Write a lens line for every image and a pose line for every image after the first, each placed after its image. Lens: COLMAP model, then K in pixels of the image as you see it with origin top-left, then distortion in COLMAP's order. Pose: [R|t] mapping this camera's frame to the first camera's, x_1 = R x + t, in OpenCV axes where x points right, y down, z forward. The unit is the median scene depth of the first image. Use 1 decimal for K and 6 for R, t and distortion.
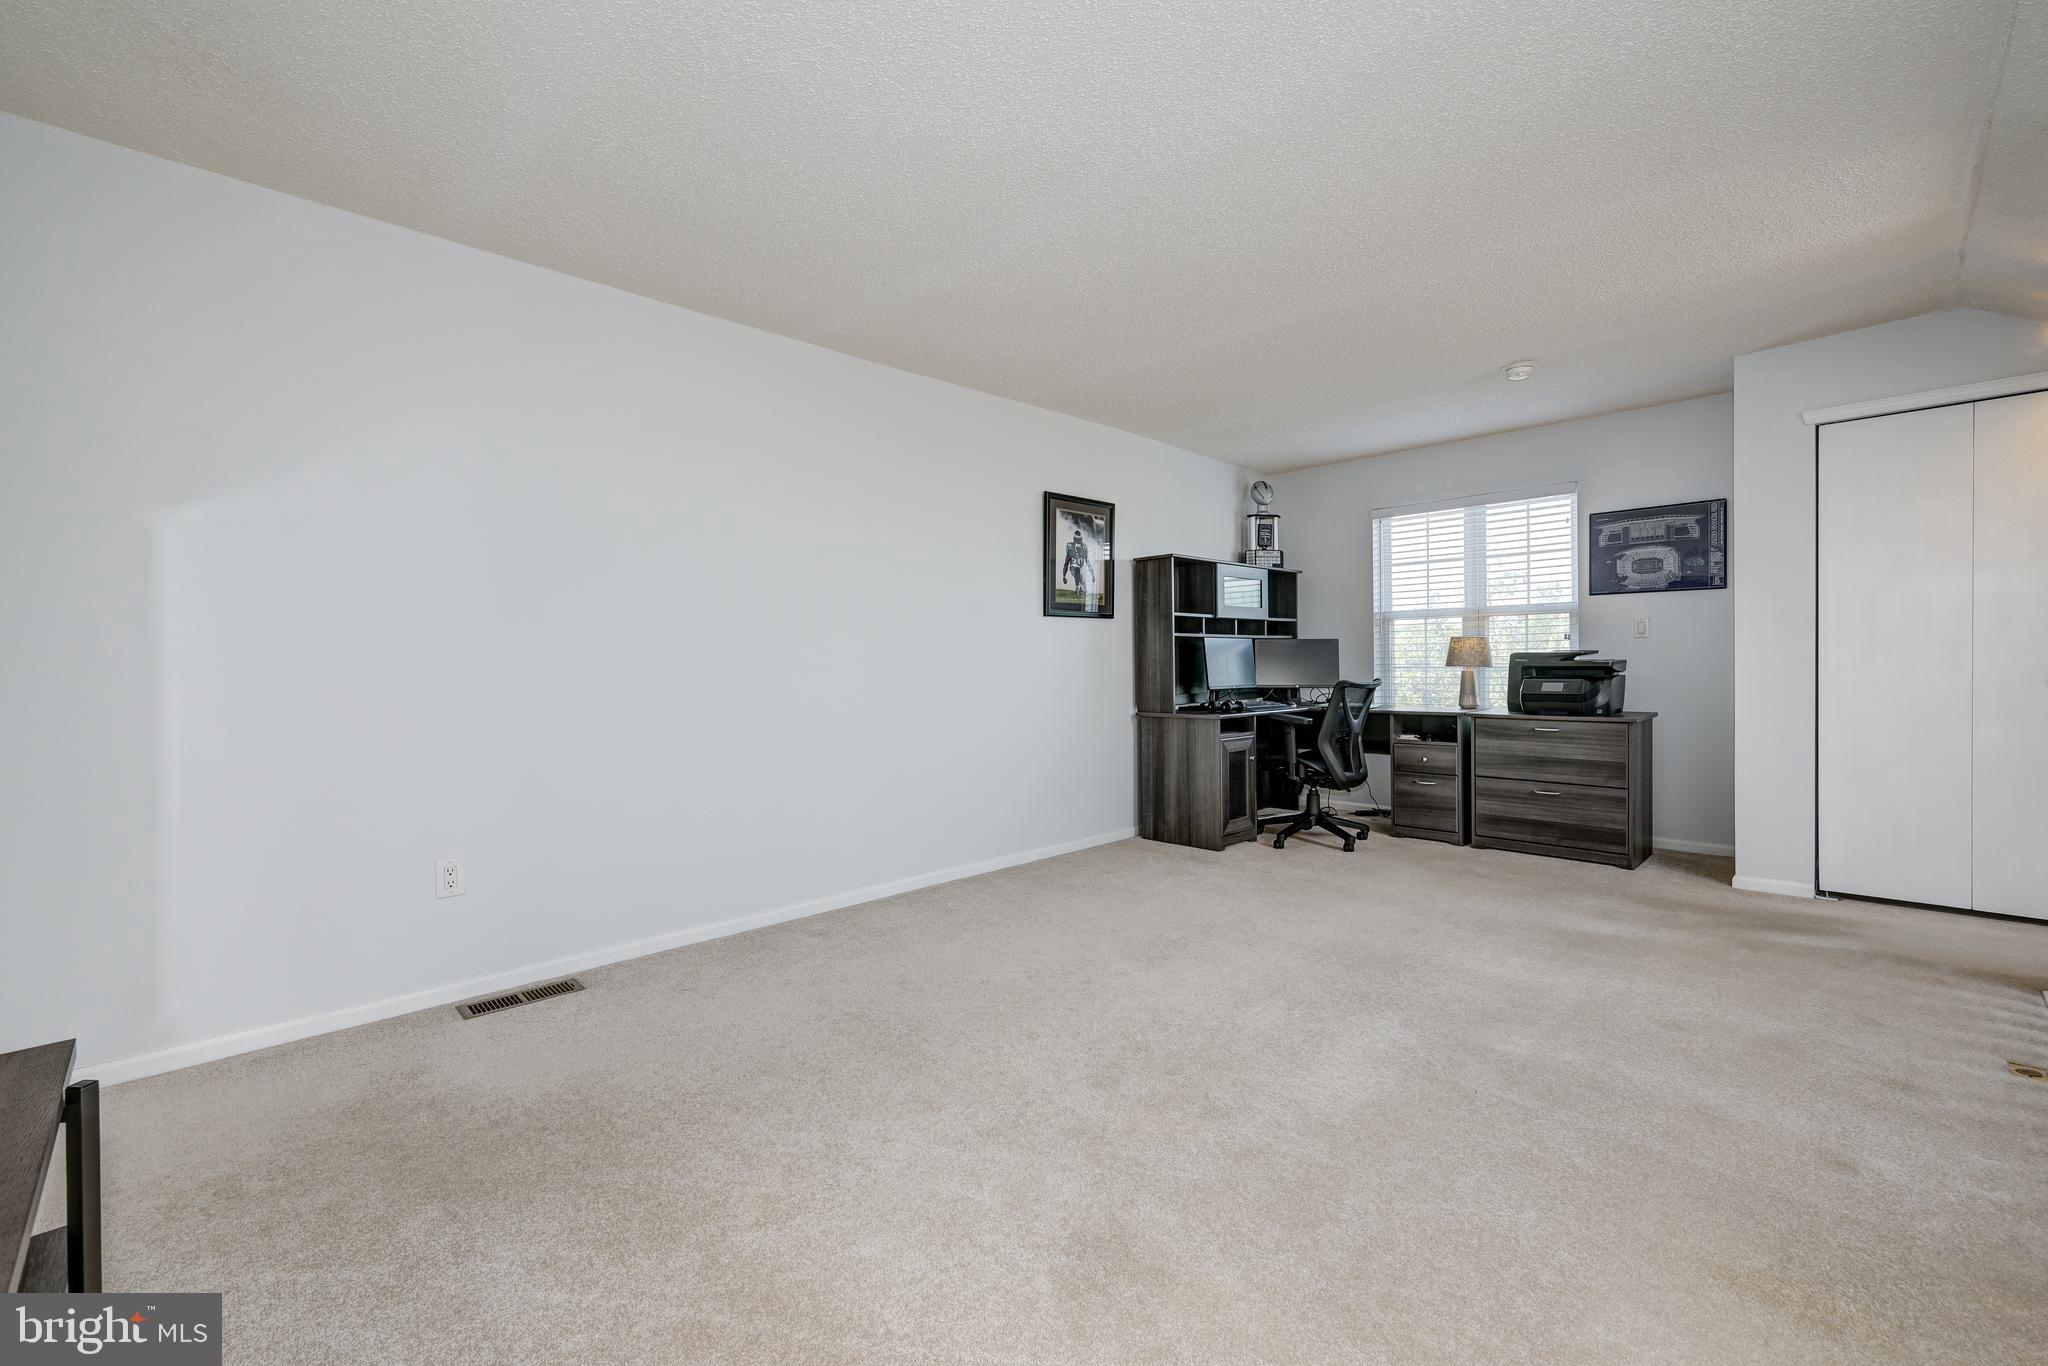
lens RADIAL K [[841.8, 0, 1013.3], [0, 841.8, 667.4], [0, 0, 1]] dist [0.001671, 0.000445]
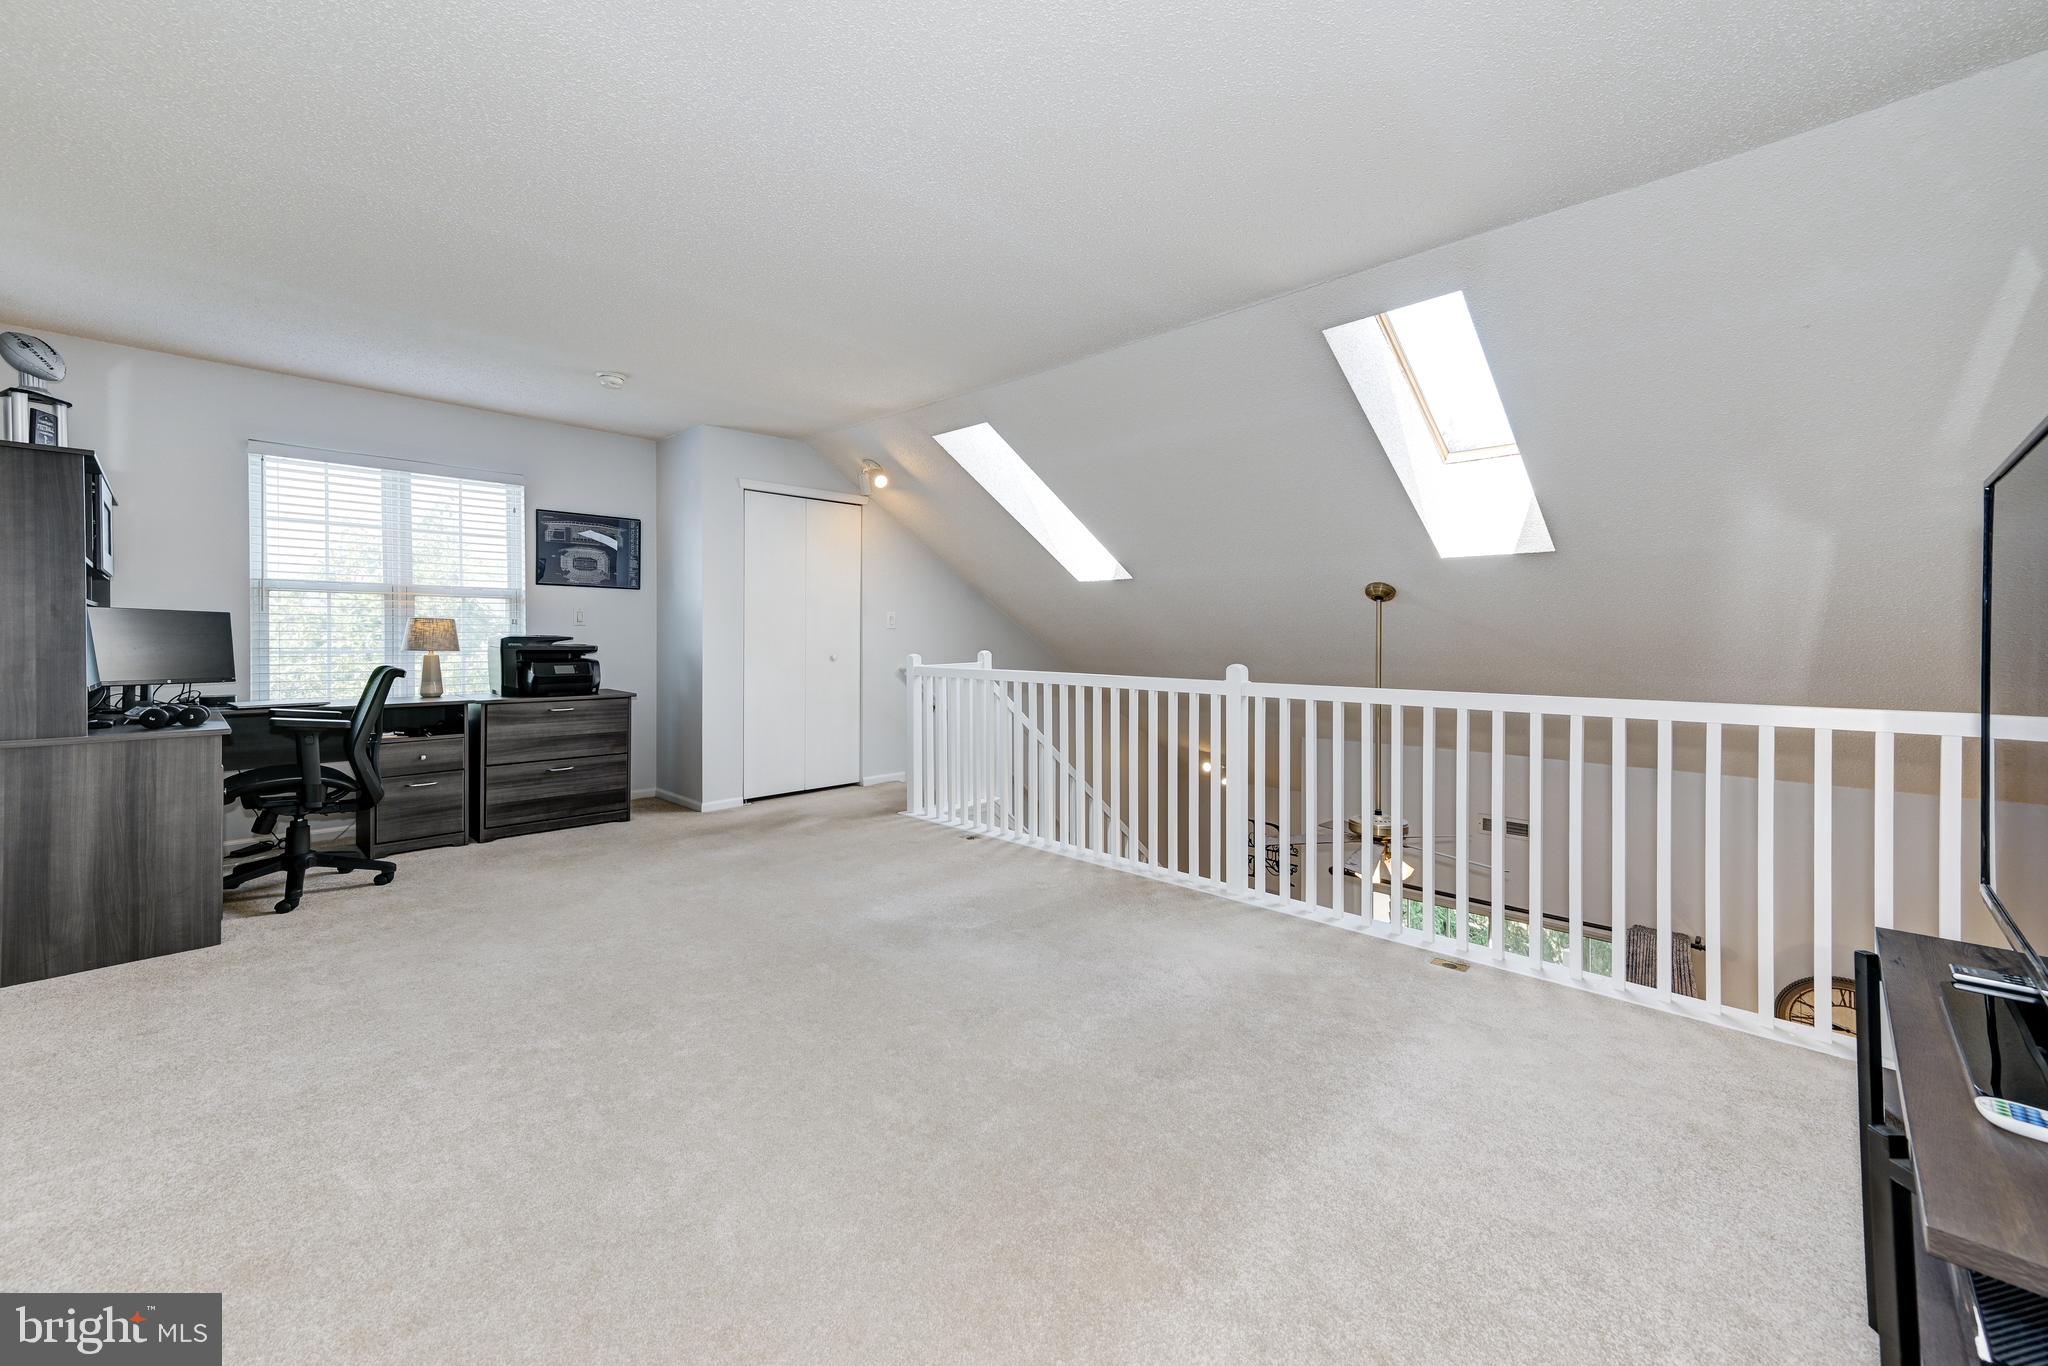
lens RADIAL K [[779.0, 0, 1090.7], [0, 779.0, 644.8], [0, 0, 1]] dist [-0.000789, 0.000191]
pose [[-0.065896, 0.006244, 0.997807, -0.365883], [0.005173, 0.999969, -0.005916, 0.001231], [-0.997813, 0.004771, -0.065926, 0.372227]]
